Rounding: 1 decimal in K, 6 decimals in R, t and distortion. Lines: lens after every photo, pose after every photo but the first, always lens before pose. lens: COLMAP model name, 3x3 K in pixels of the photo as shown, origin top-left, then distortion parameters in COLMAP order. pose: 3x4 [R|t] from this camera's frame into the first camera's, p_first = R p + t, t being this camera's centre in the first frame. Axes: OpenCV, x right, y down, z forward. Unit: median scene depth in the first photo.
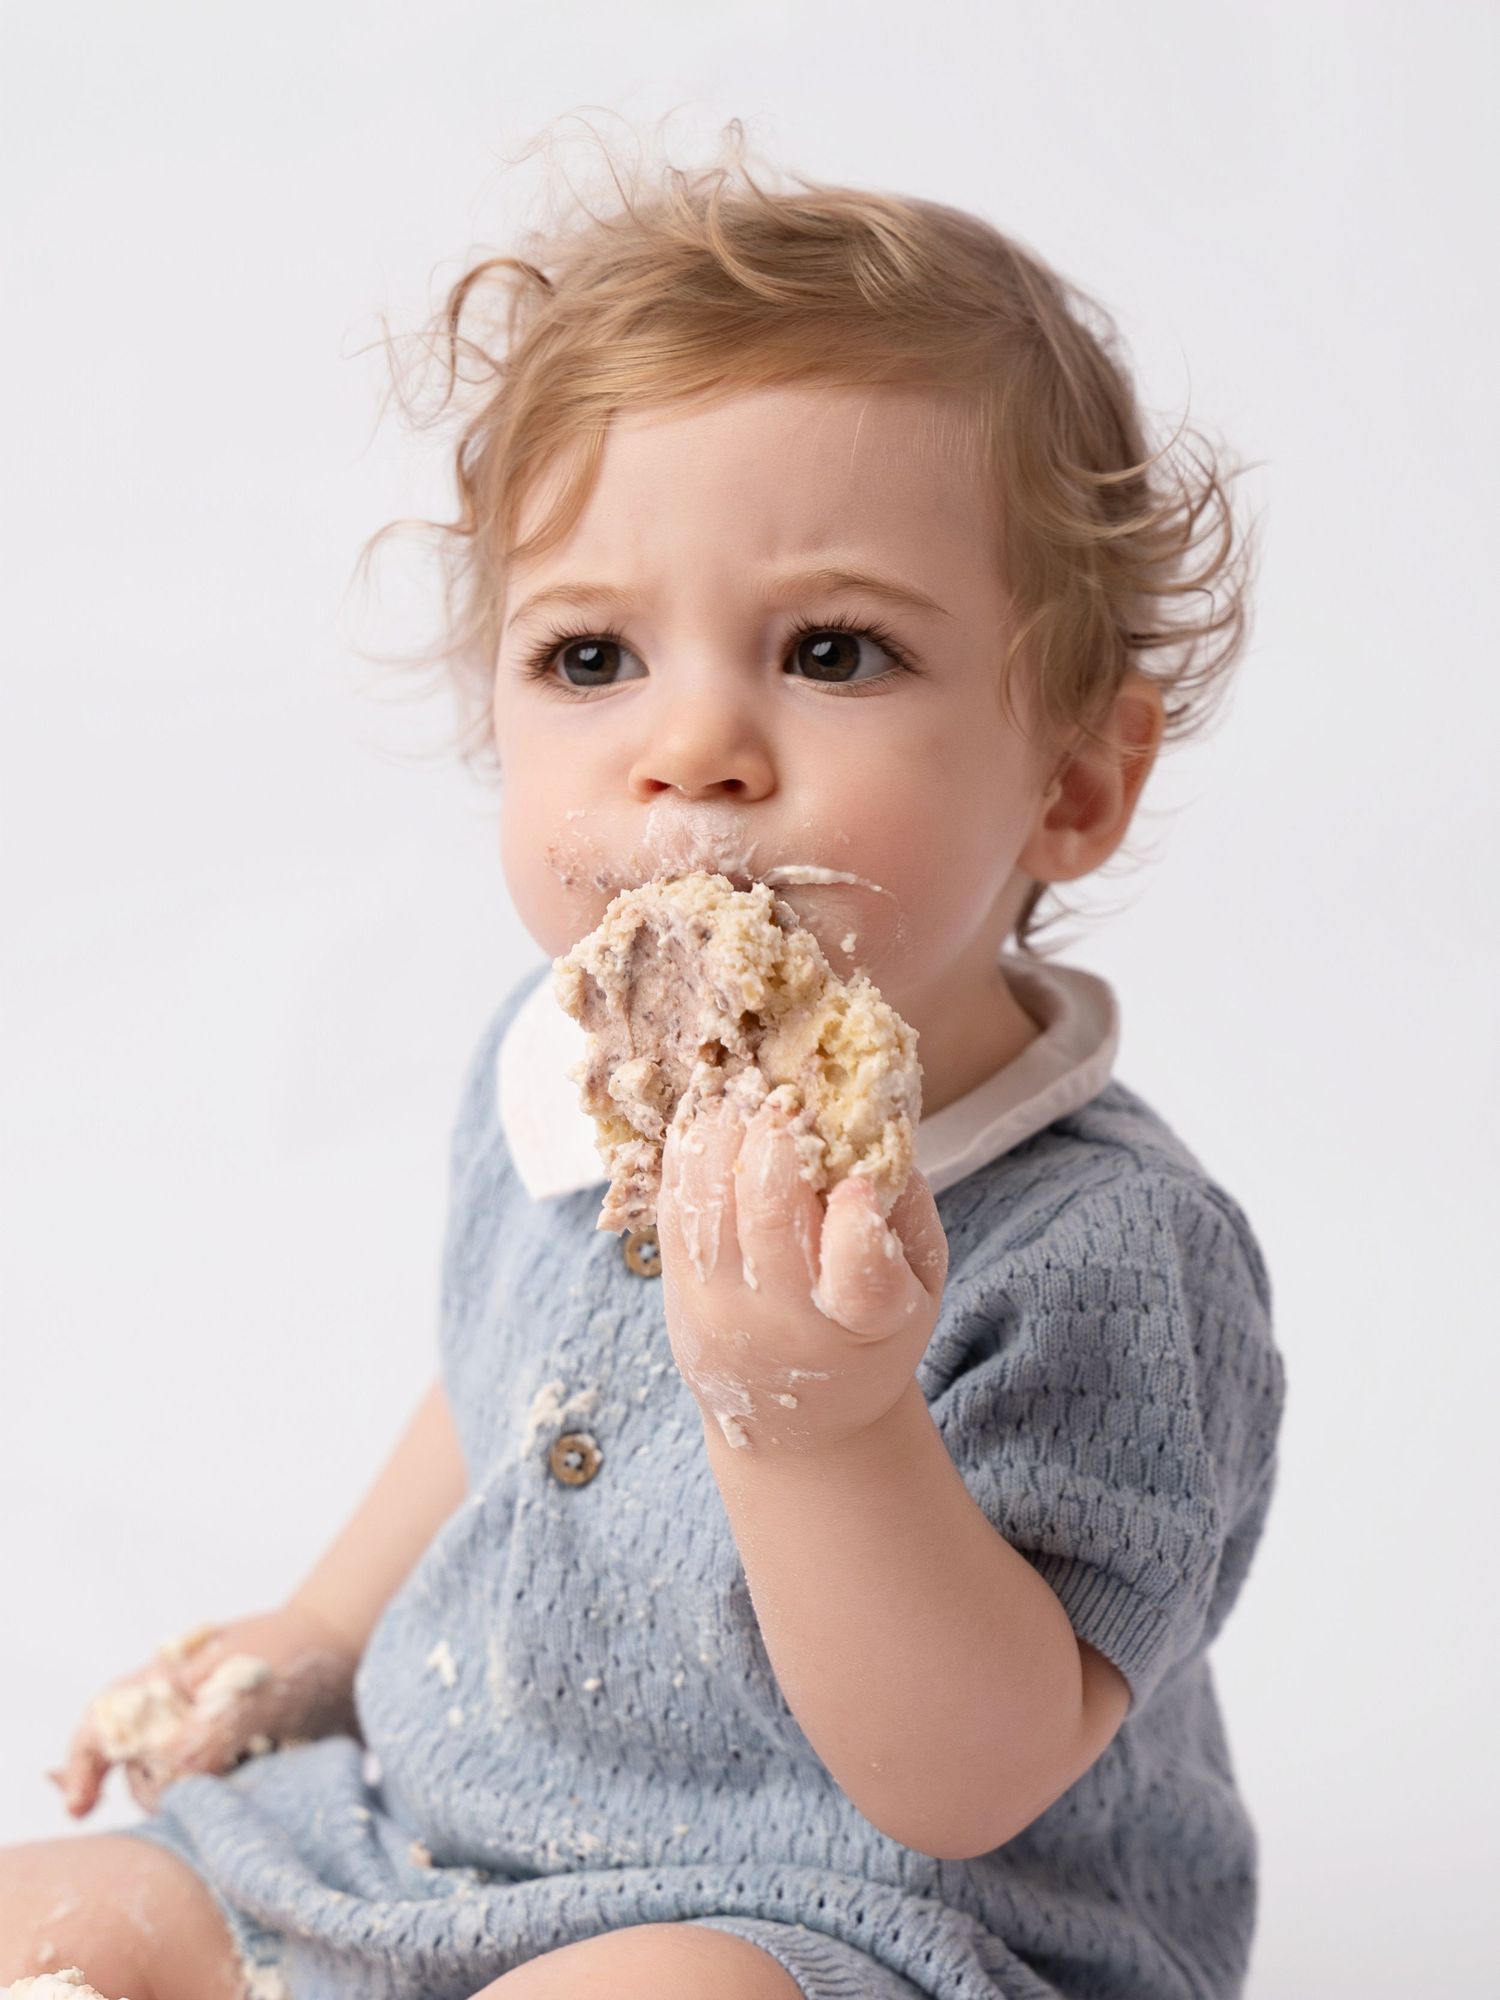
lens RADIAL K [[3675.4, 0, 762.7], [0, 3675.4, 1010.5], [0, 0, 1]] dist [0.007985, 0.000000]
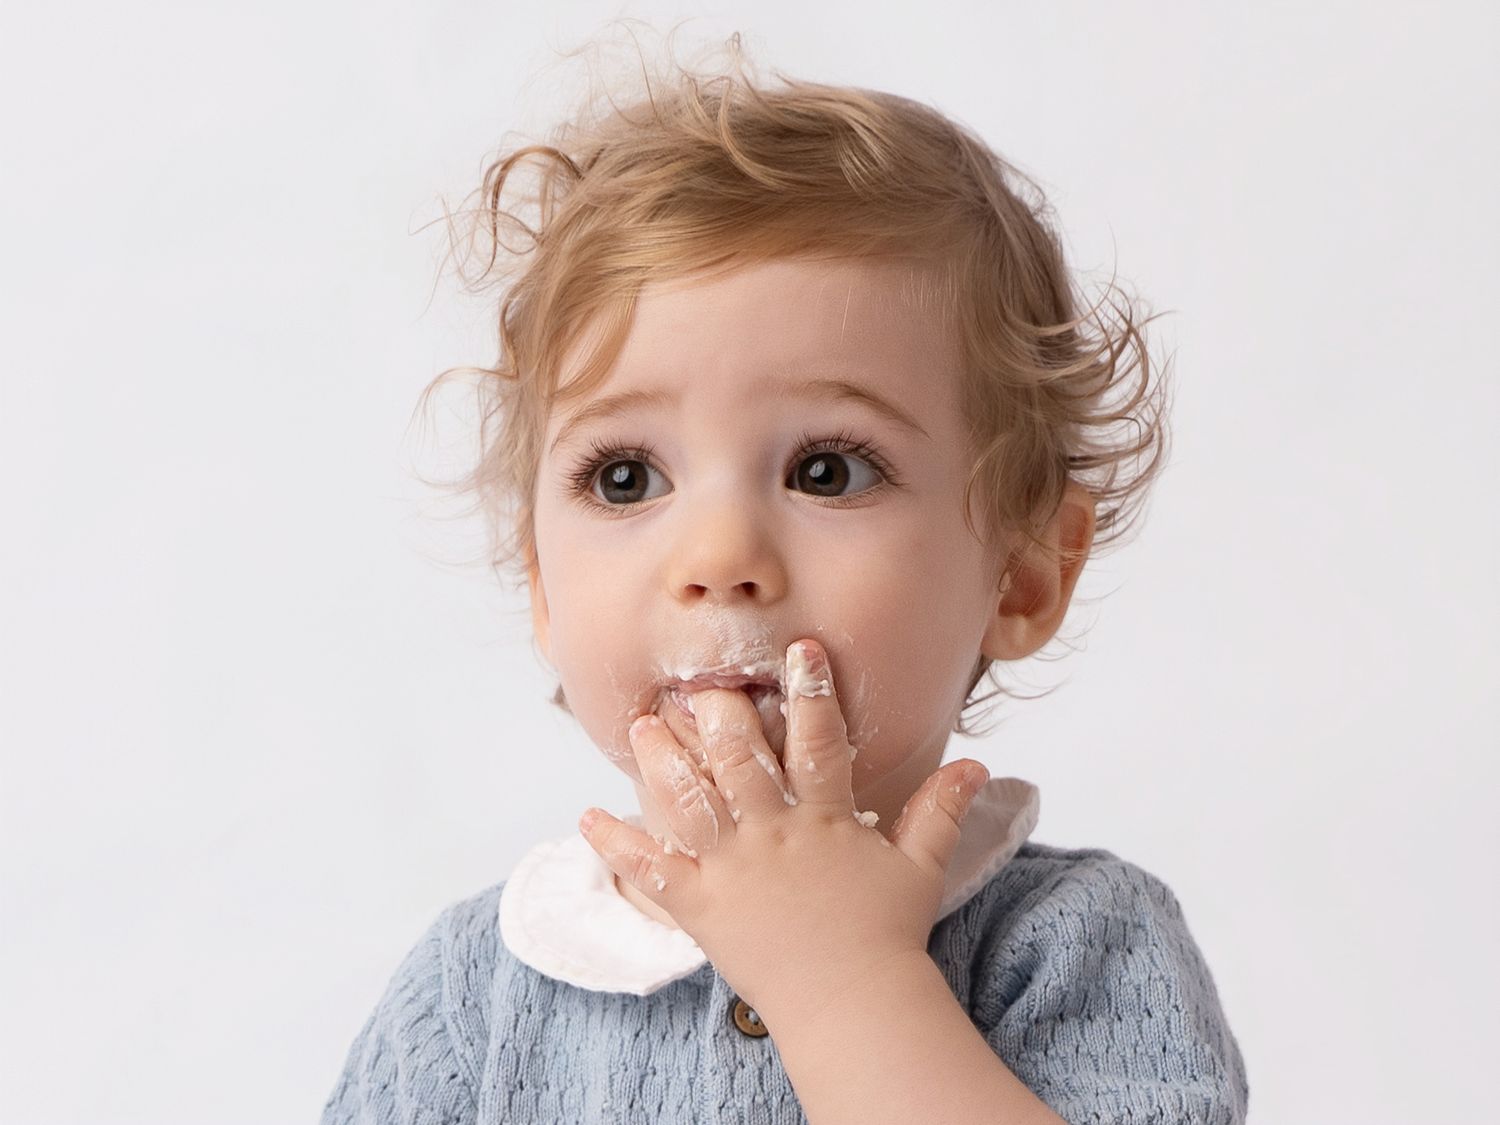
lens RADIAL K [[2409.6, 0, 793.6], [0, 2409.6, 557.6], [0, 0, 1]] dist [0.637429, 0.000000]
pose [[0.999613, -0.003339, -0.027604, 0.032312], [0.001725, 0.998299, -0.058280, -0.022654], [0.027752, 0.058210, 0.997919, 0.196434]]
